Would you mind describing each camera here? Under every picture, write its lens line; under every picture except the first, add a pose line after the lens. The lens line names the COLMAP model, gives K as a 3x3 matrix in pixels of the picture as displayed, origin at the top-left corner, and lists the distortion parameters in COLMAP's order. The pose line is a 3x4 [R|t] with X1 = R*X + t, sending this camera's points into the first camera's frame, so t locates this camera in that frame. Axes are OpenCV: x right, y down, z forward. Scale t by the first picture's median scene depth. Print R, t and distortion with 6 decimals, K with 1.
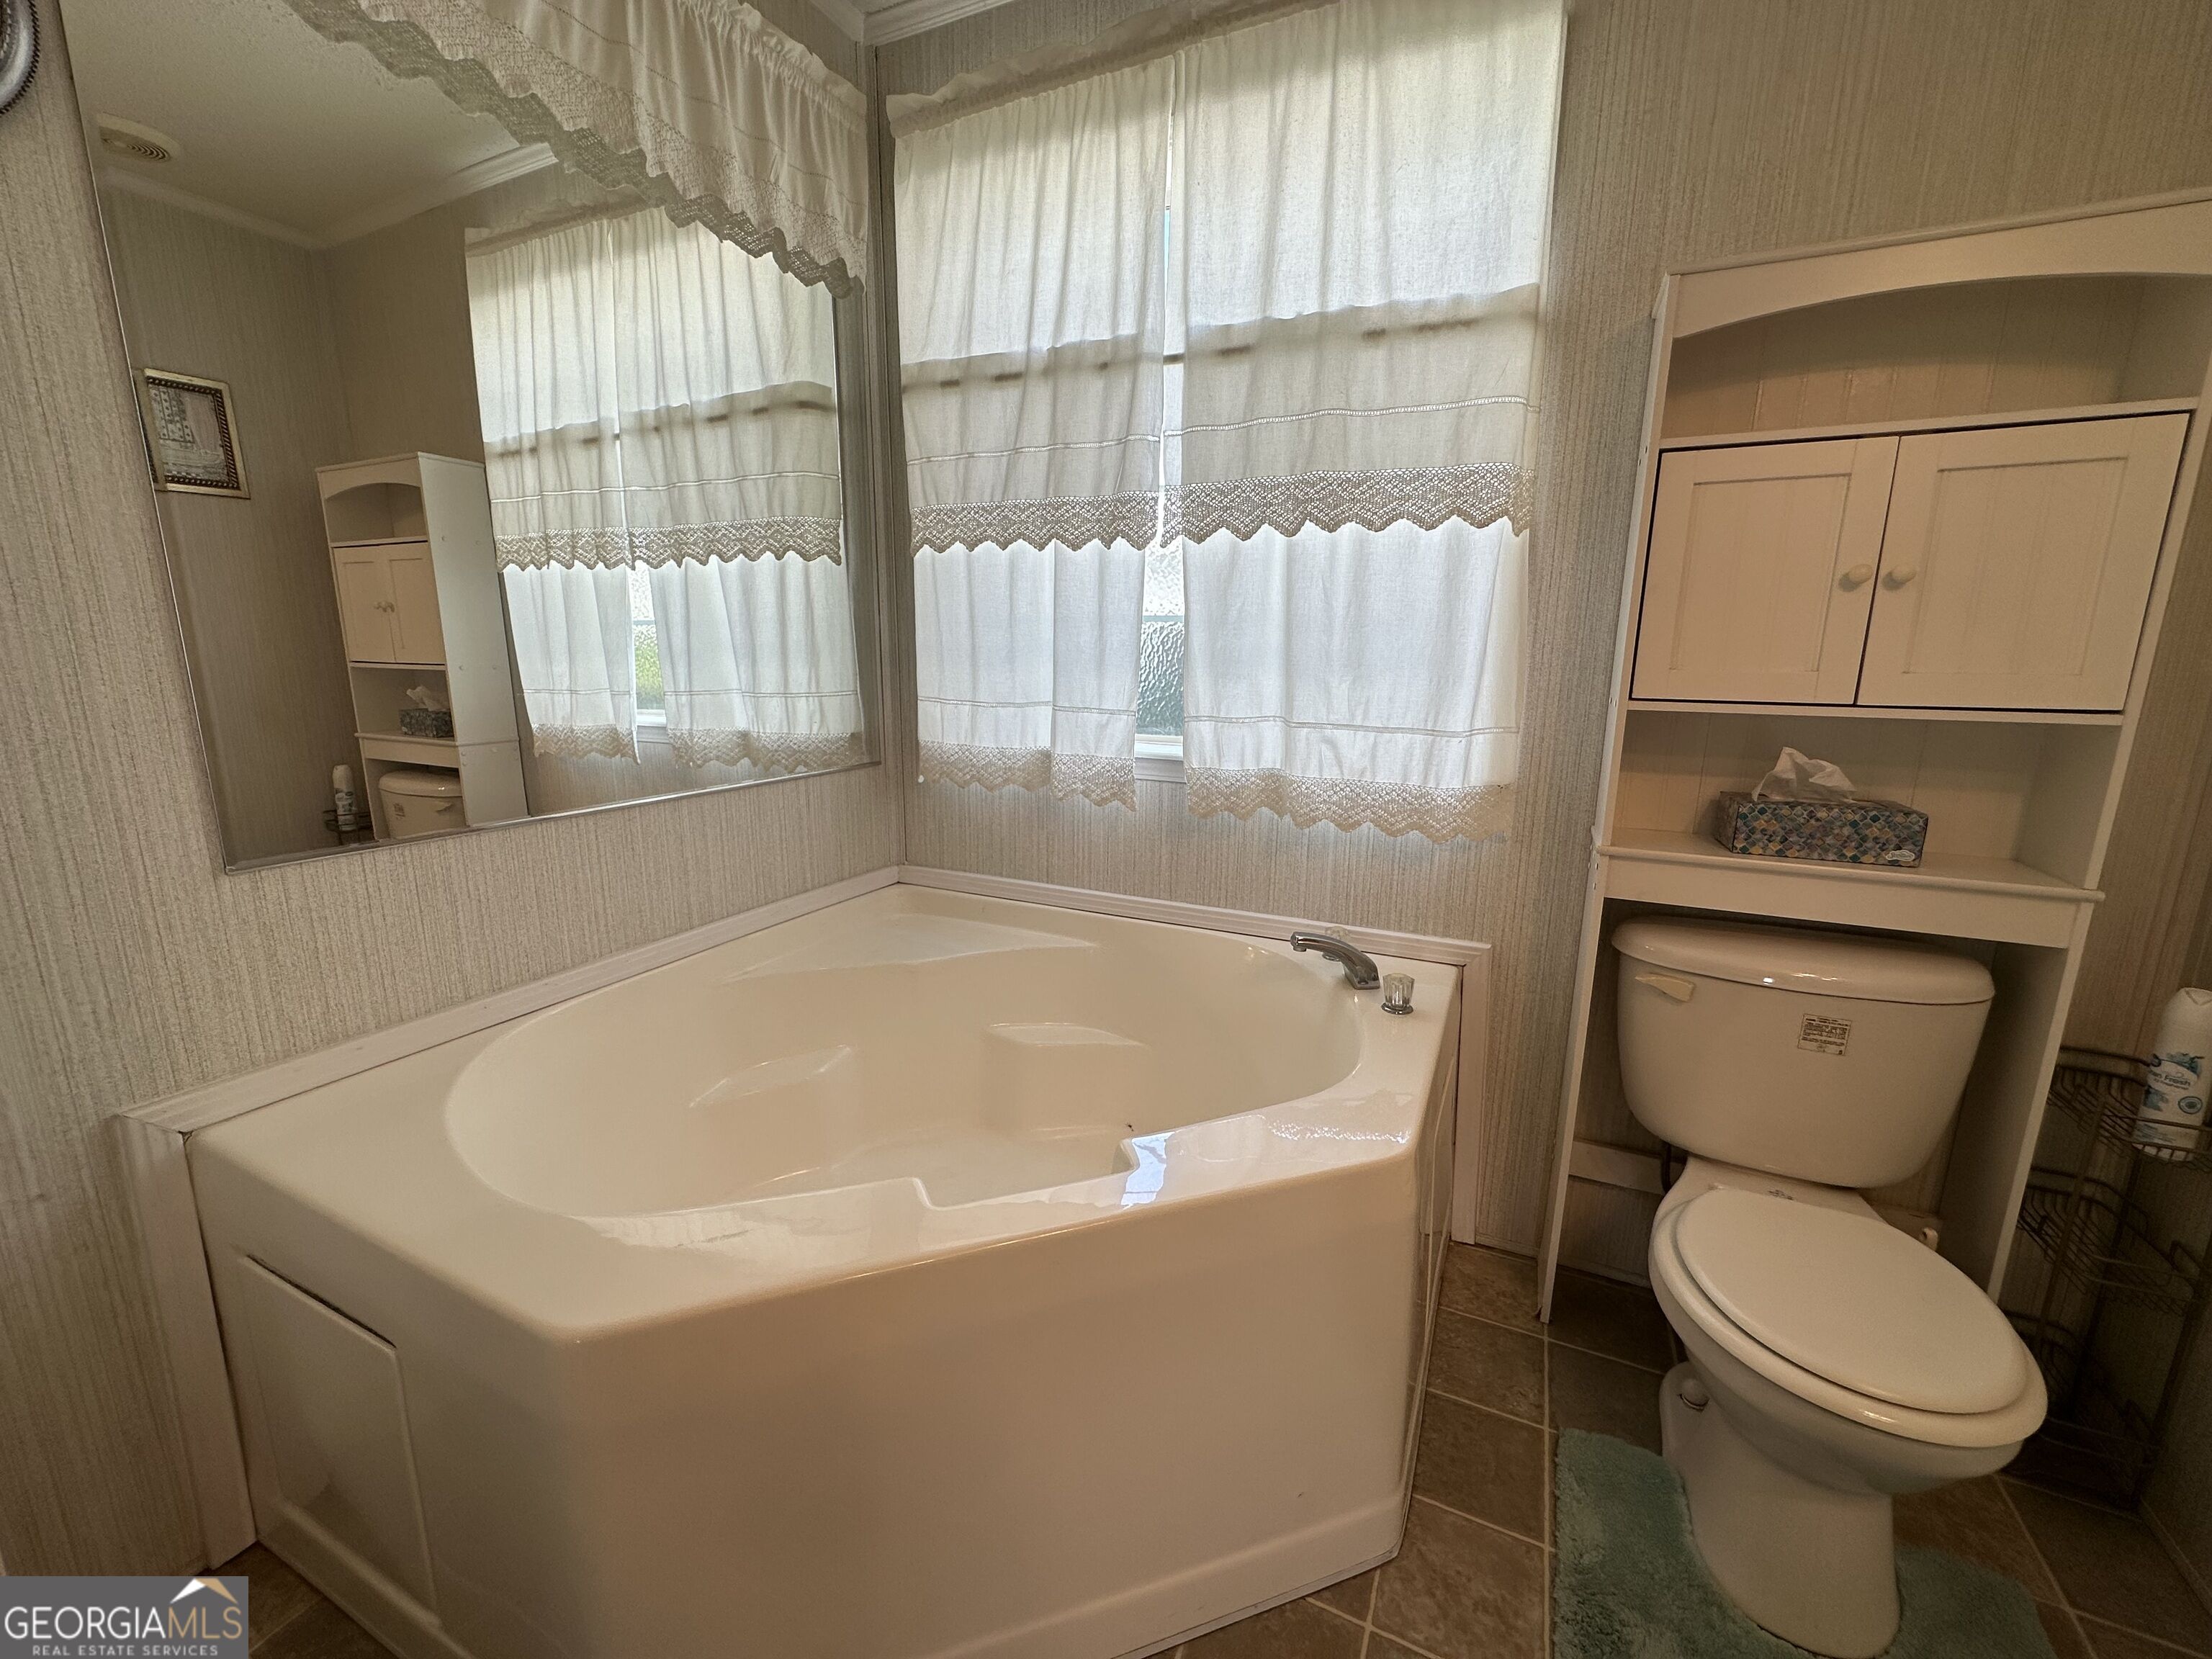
lens RADIAL K [[888.6, 0, 1105.8], [0, 888.6, 826.6], [0, 0, 1]] dist [-0.005187, 0.000743]
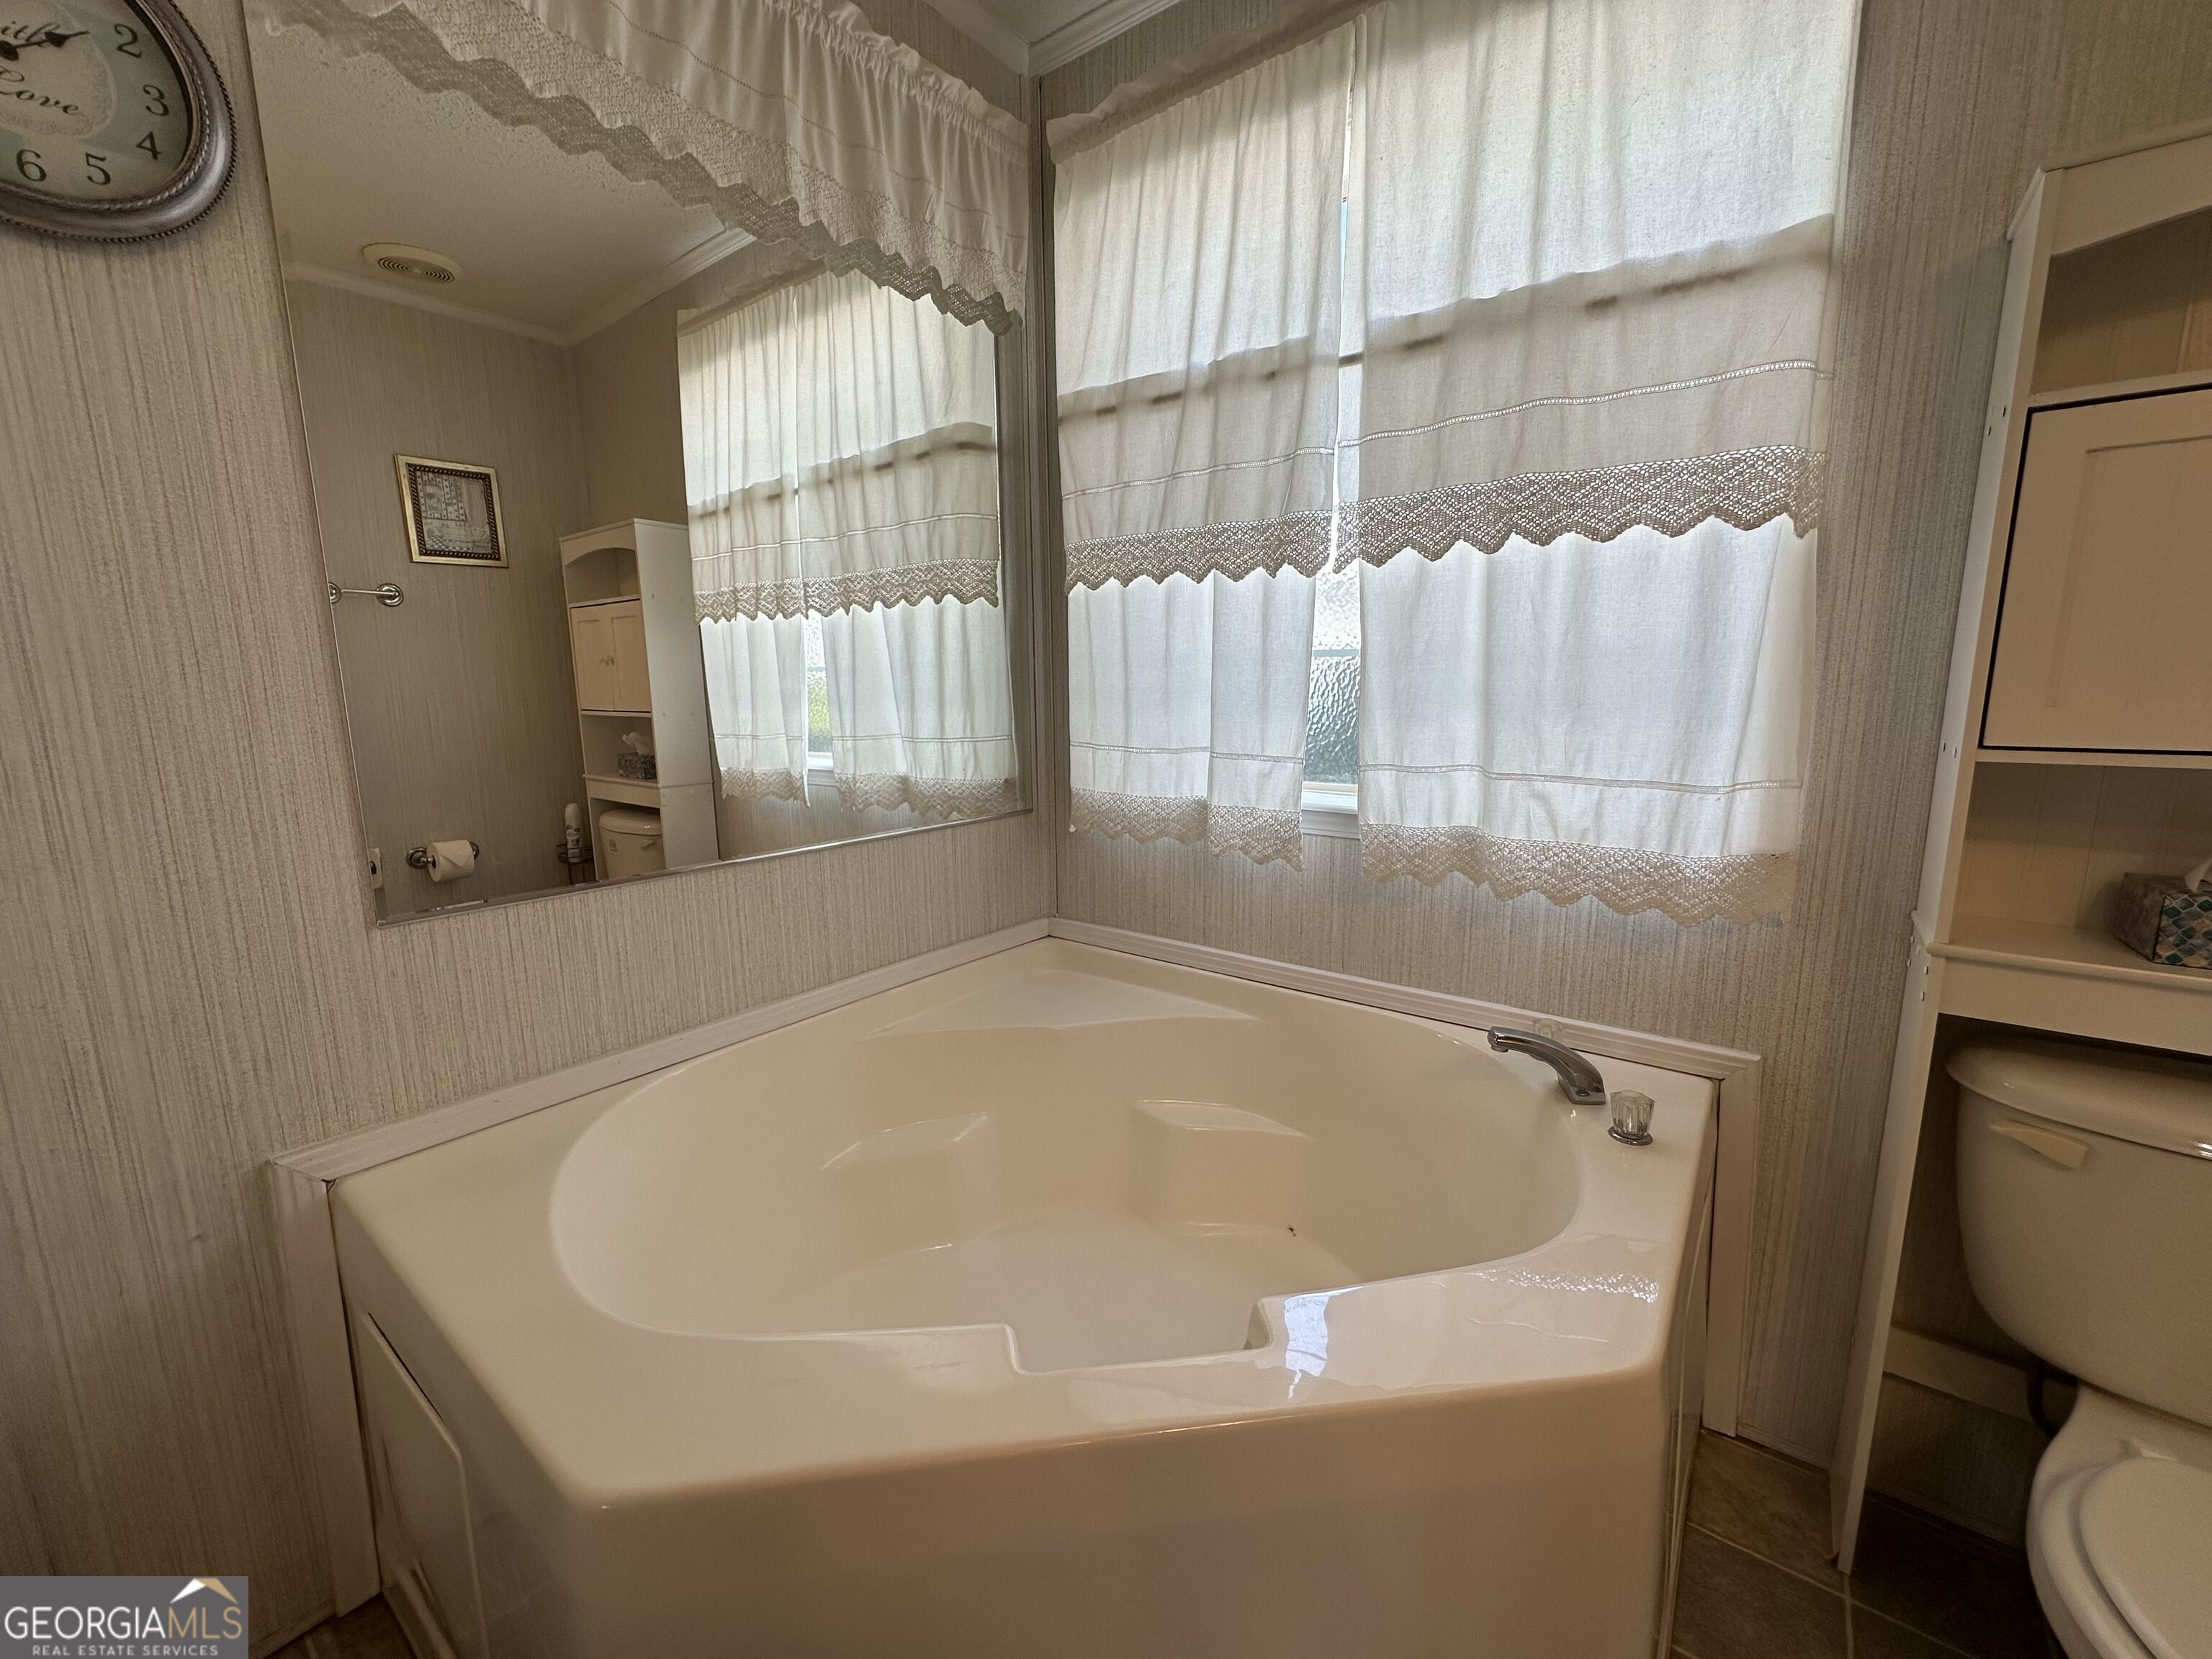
lens RADIAL K [[888.6, 0, 1103.2], [0, 888.6, 828.9], [0, 0, 1]] dist [-0.005187, 0.000743]
pose [[0.977951, 0.014415, -0.208337, 0.027755], [-0.021571, 0.999251, -0.032114, -0.031346], [0.207718, 0.035900, 0.977530, 0.113248]]
